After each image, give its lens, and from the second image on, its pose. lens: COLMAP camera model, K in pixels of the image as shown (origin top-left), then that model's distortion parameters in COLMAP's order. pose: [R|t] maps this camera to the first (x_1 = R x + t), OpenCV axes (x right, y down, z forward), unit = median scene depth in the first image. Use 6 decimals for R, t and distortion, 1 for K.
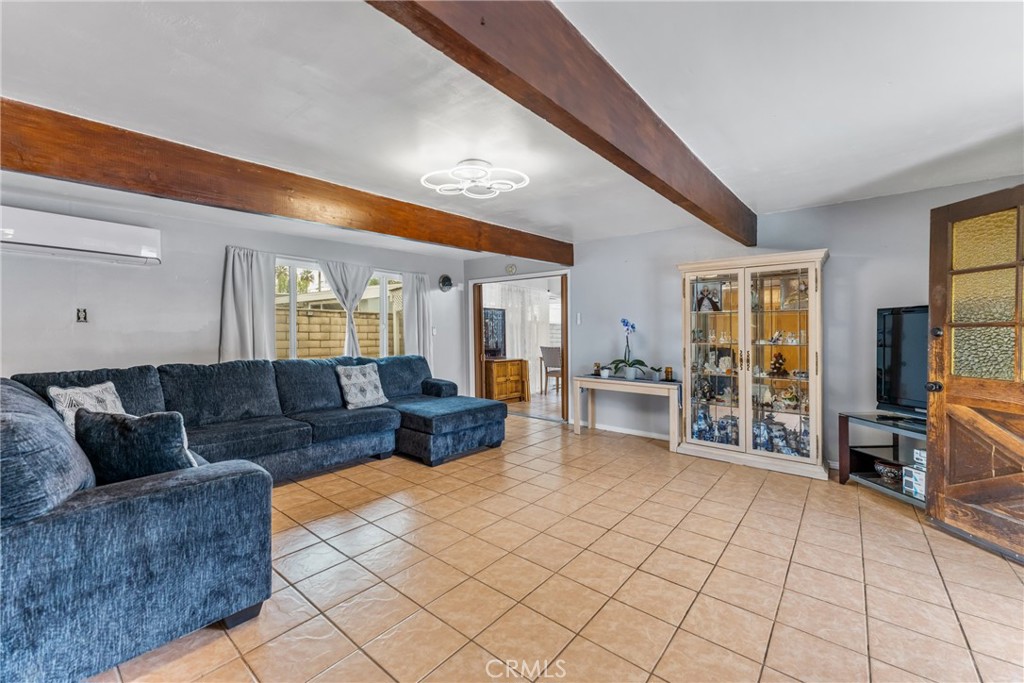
lens RADIAL K [[411.5, 0, 506.8], [0, 411.5, 339.2], [0, 0, 1]] dist [0.002713, -0.000508]
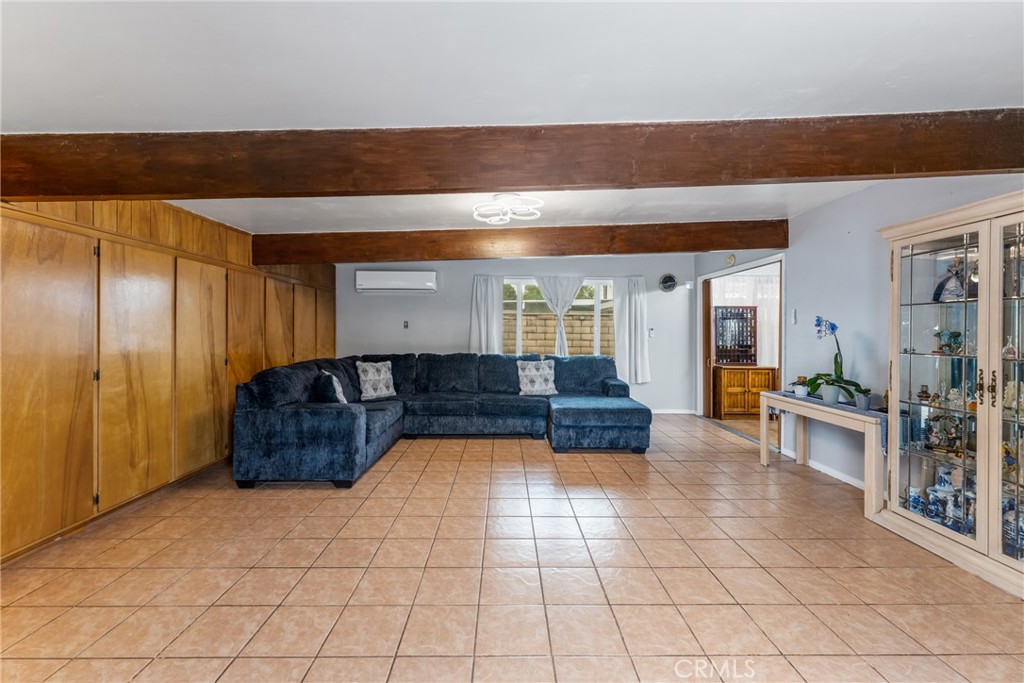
lens RADIAL K [[411.5, 0, 504.4], [0, 411.5, 337.5], [0, 0, 1]] dist [0.002713, -0.000508]
pose [[0.645417, 0.008797, -0.763780, 0.542305], [-0.012664, 0.999919, 0.000815, -0.007273], [0.763726, 0.009146, 0.645476, 0.140704]]
